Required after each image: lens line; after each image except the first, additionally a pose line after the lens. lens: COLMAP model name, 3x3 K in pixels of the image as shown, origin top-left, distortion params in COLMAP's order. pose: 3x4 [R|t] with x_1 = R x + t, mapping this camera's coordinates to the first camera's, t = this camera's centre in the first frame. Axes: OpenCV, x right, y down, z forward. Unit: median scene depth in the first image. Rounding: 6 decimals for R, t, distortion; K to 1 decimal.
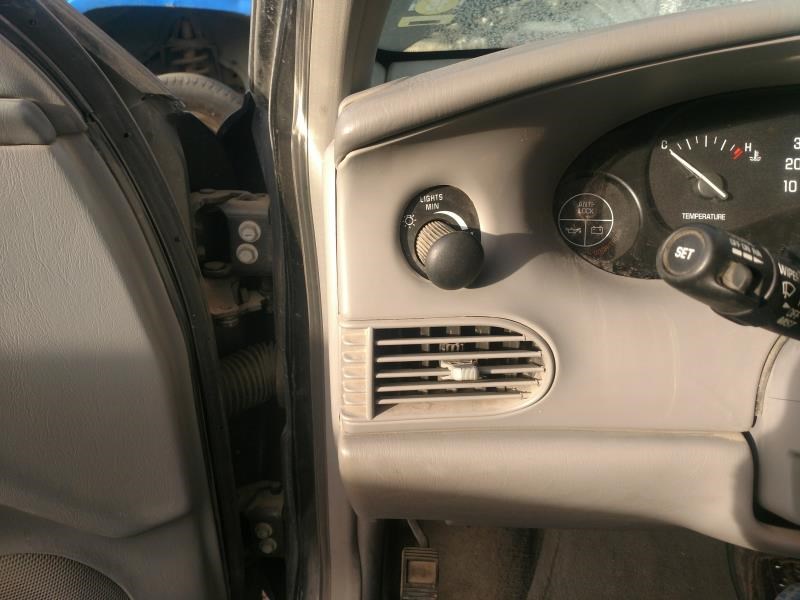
lens RADIAL K [[625.3, 0, 403.0], [0, 625.3, 293.8], [0, 0, 1]] dist [0.043678, -0.081497]
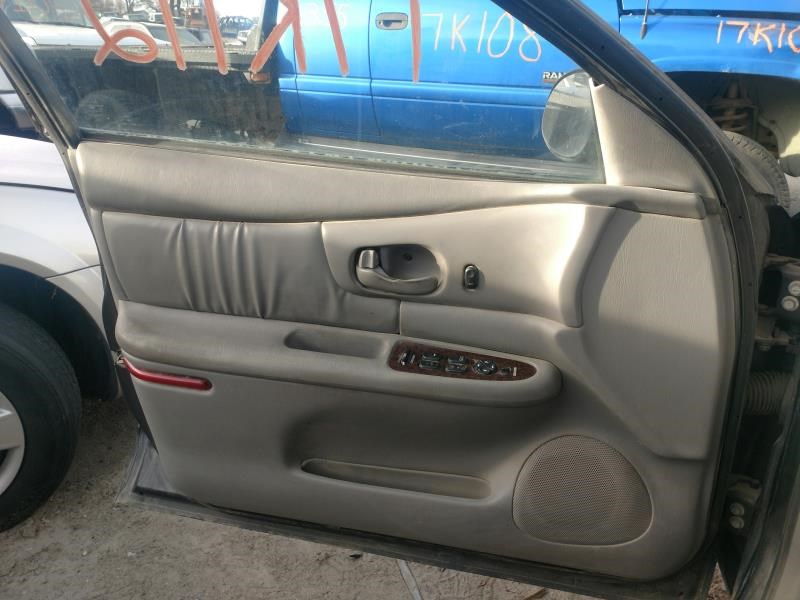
lens RADIAL K [[625.3, 0, 406.2], [0, 625.3, 299.8], [0, 0, 1]] dist [0.043678, -0.081497]
pose [[0.739382, 0.222134, -0.635587, 0.006878], [-0.252956, 0.966498, 0.043521, 0.092354], [0.623962, 0.128597, 0.770801, -0.674969]]
